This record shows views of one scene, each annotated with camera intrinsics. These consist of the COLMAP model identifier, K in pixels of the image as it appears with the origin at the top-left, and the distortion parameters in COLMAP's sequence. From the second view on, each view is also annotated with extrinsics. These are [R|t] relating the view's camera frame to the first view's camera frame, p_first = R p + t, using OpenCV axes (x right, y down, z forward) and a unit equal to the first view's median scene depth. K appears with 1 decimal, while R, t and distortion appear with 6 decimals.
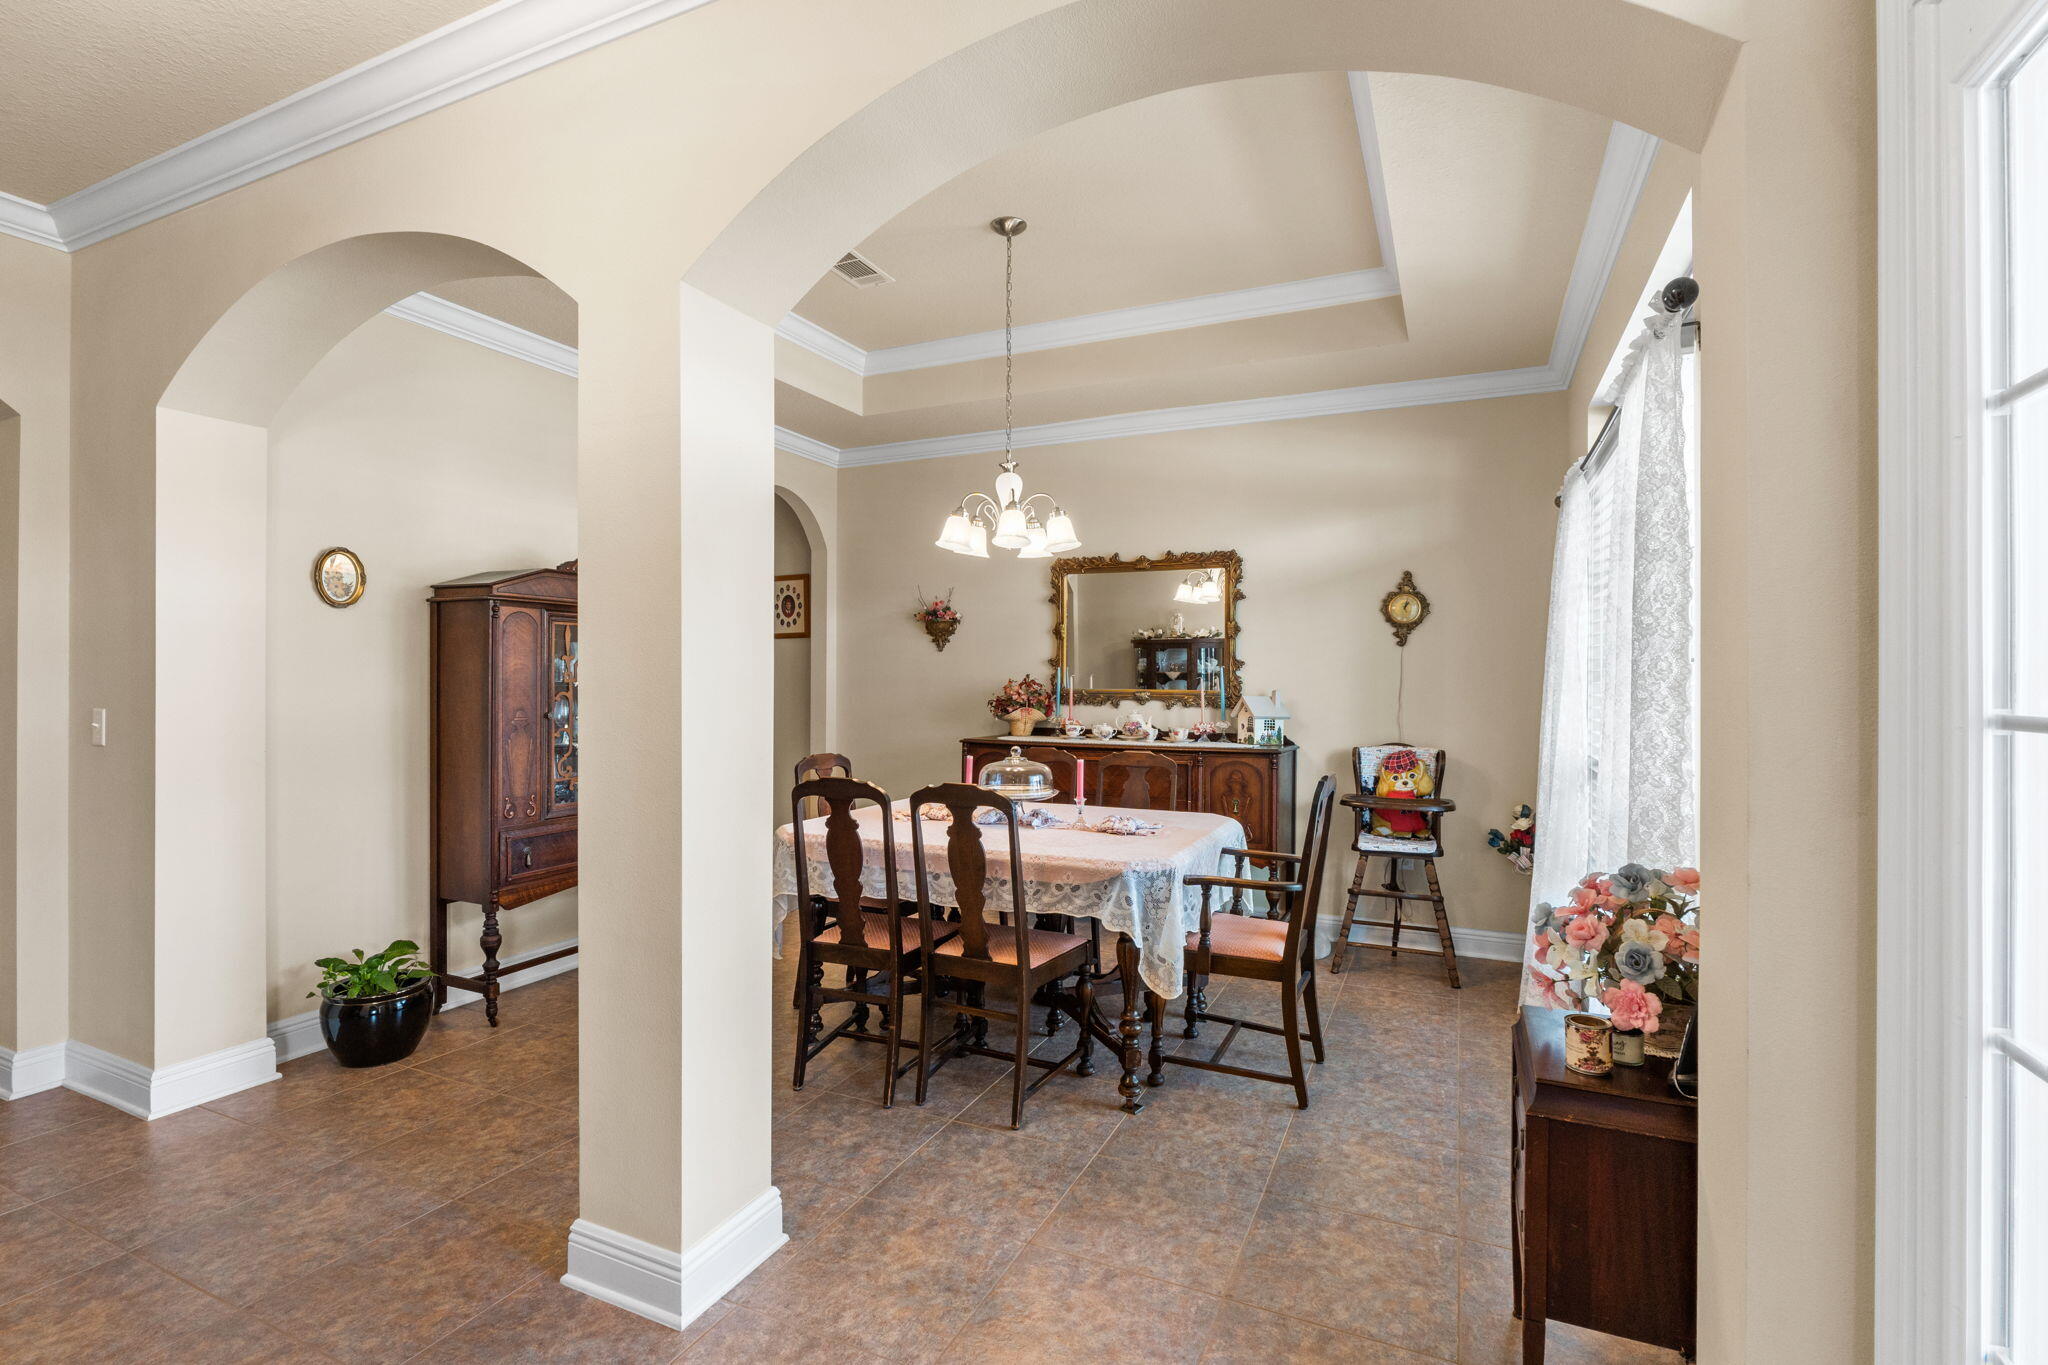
lens RADIAL K [[918.3, 0, 1045.7], [0, 918.3, 694.8], [0, 0, 1]] dist [-0.001713, -0.000154]
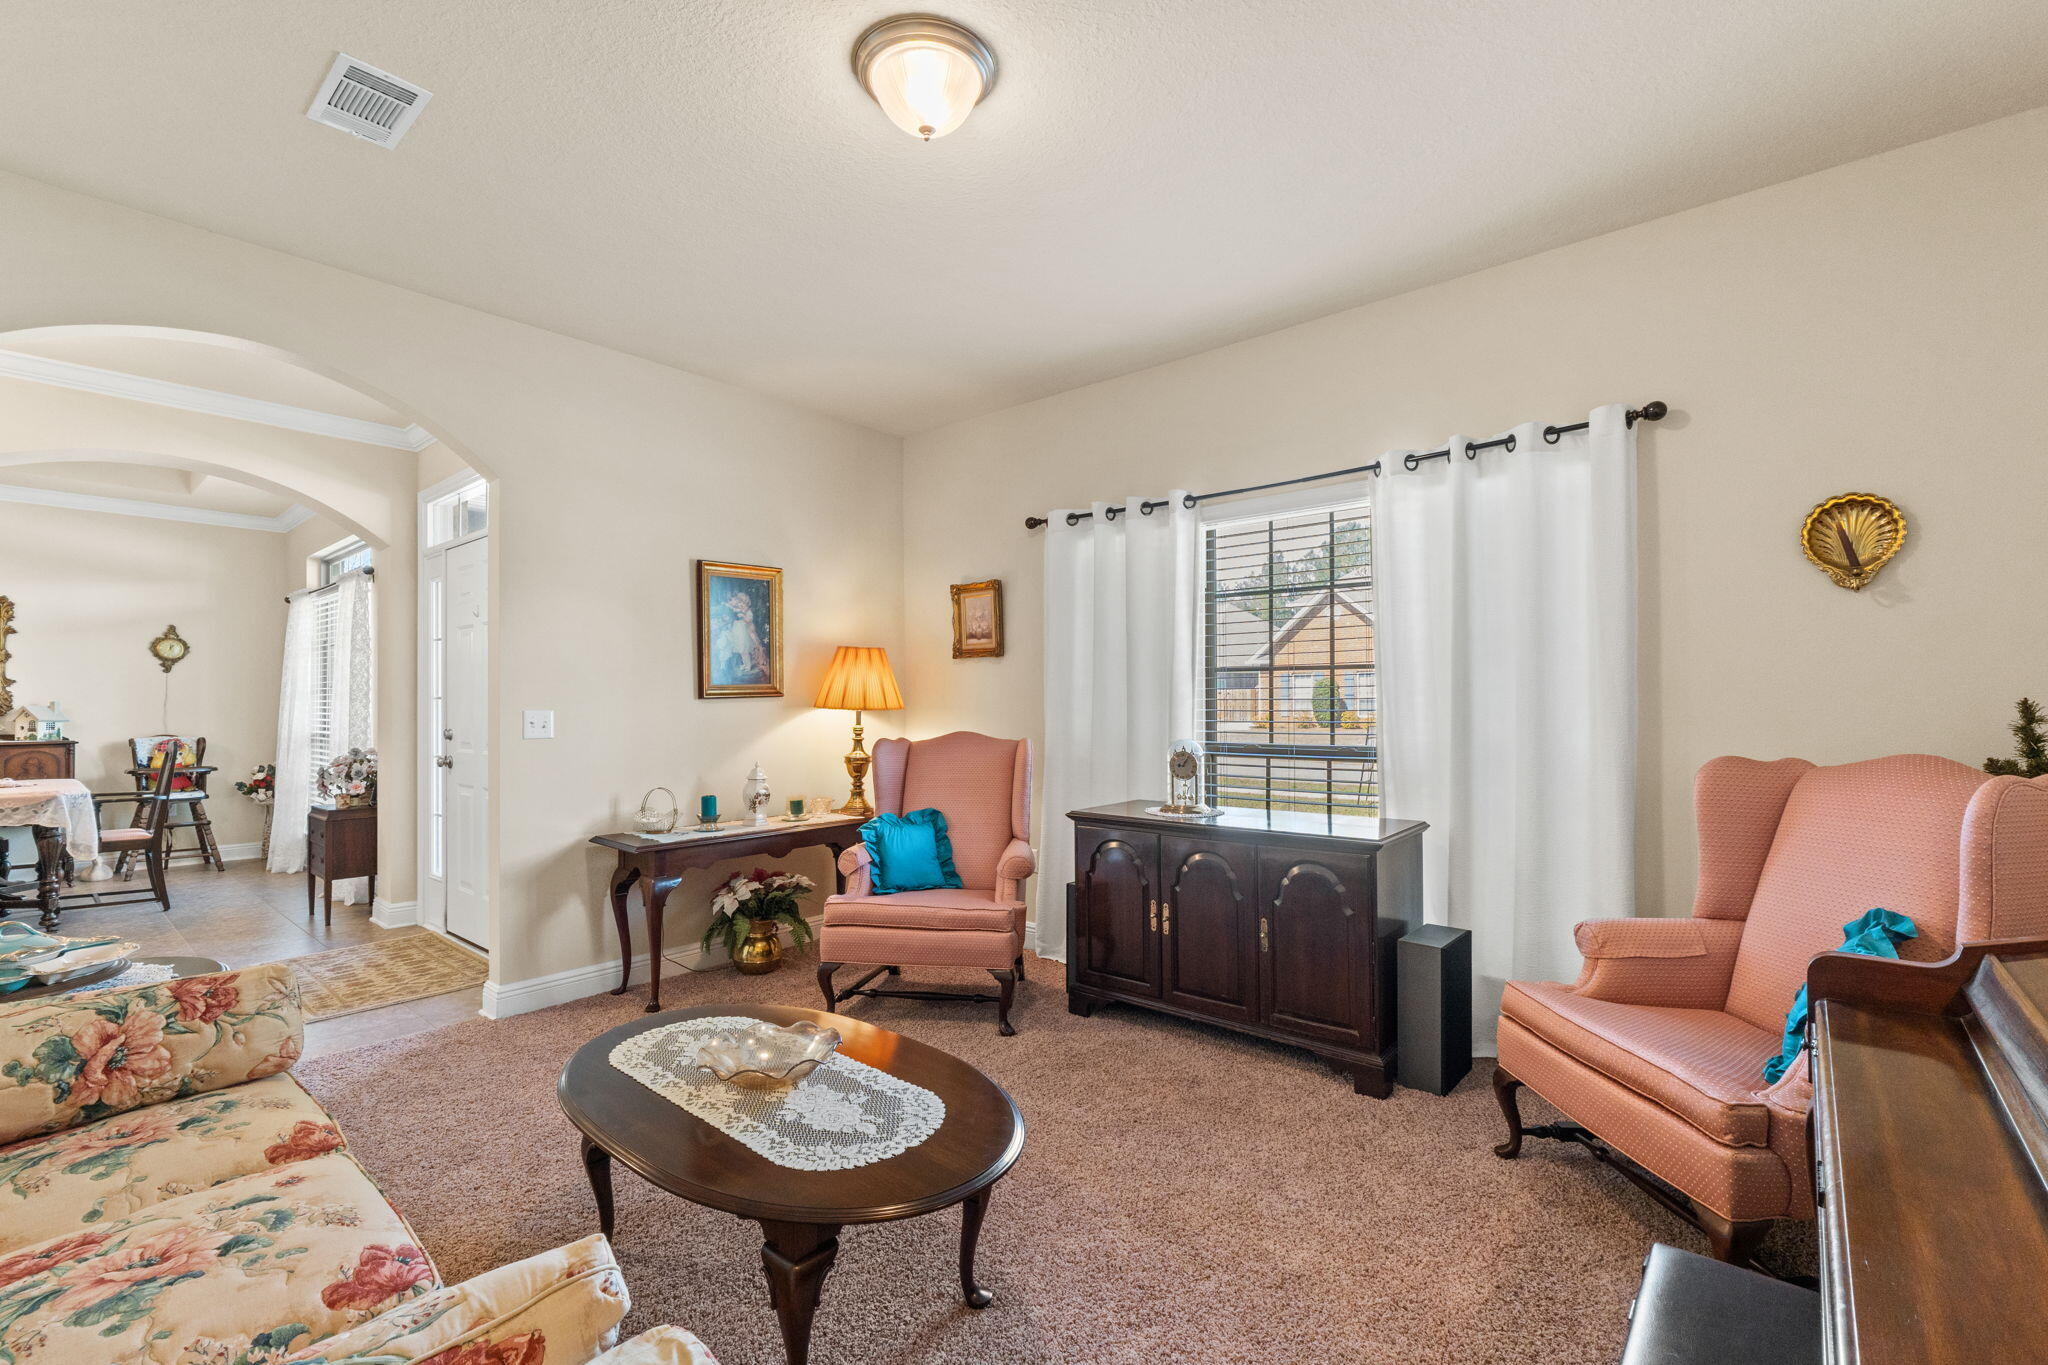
lens RADIAL K [[898.7, 0, 1027.7], [0, 898.7, 678.3], [0, 0, 1]] dist [-0.001781, -0.000418]
pose [[0.280609, 0.021999, 0.959570, -0.654082], [0.021885, 0.999331, -0.029310, 0.032679], [-0.959573, 0.029225, 0.279940, -0.815843]]
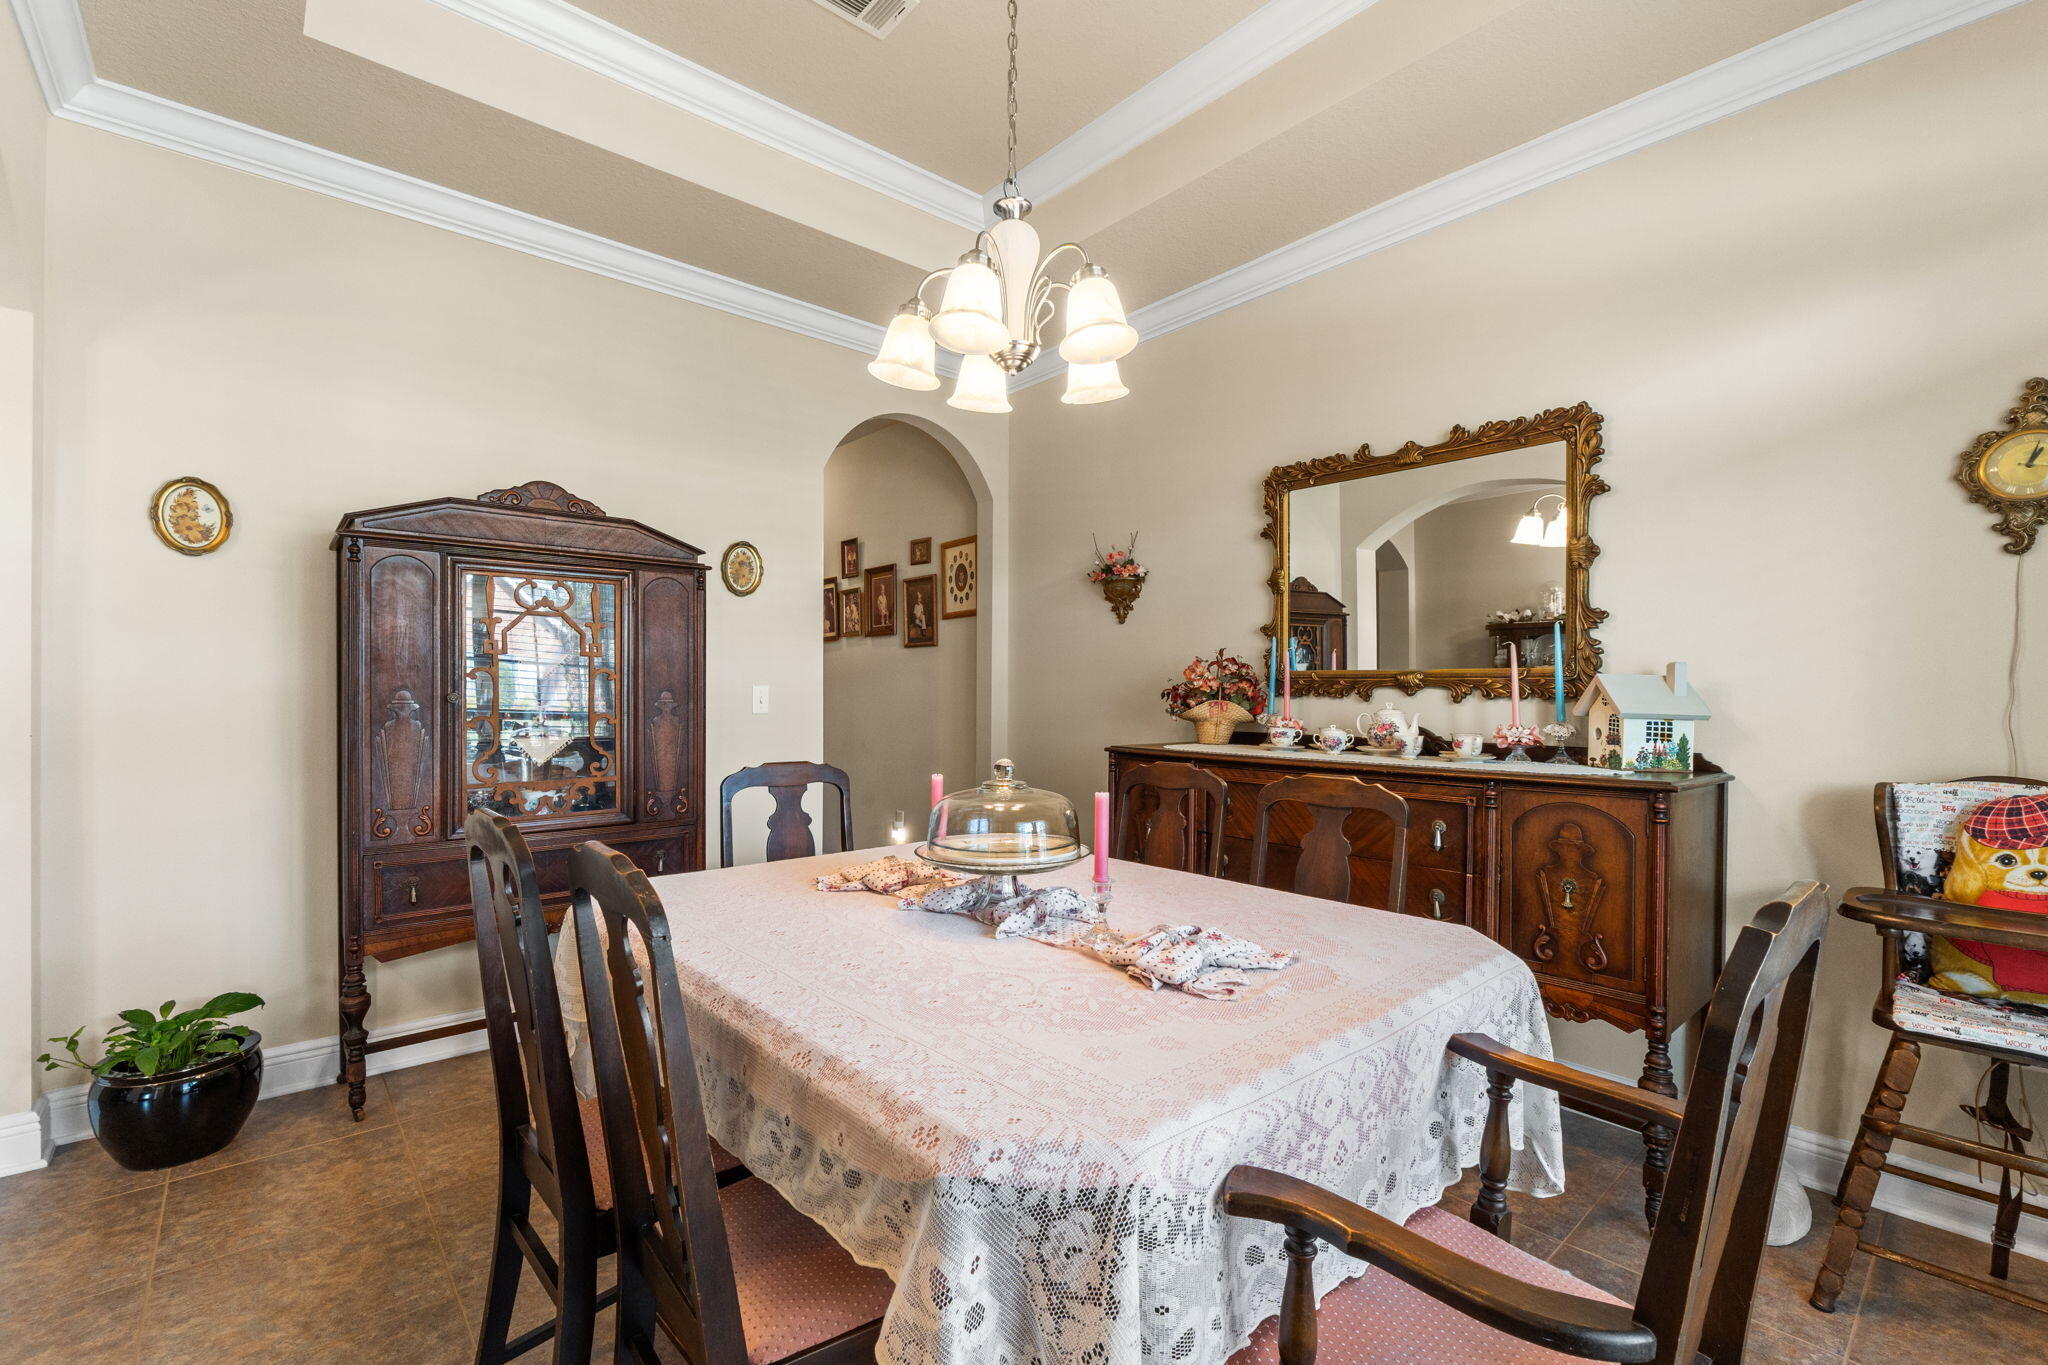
lens RADIAL K [[892.1, 0, 1034.0], [0, 892.1, 702.2], [0, 0, 1]] dist [-0.007406, -0.000129]
pose [[0.911794, 0.002559, -0.410640, 0.133412], [-0.004497, 0.999983, -0.003753, 0.020592], [0.410624, 0.005269, 0.911790, 0.423612]]
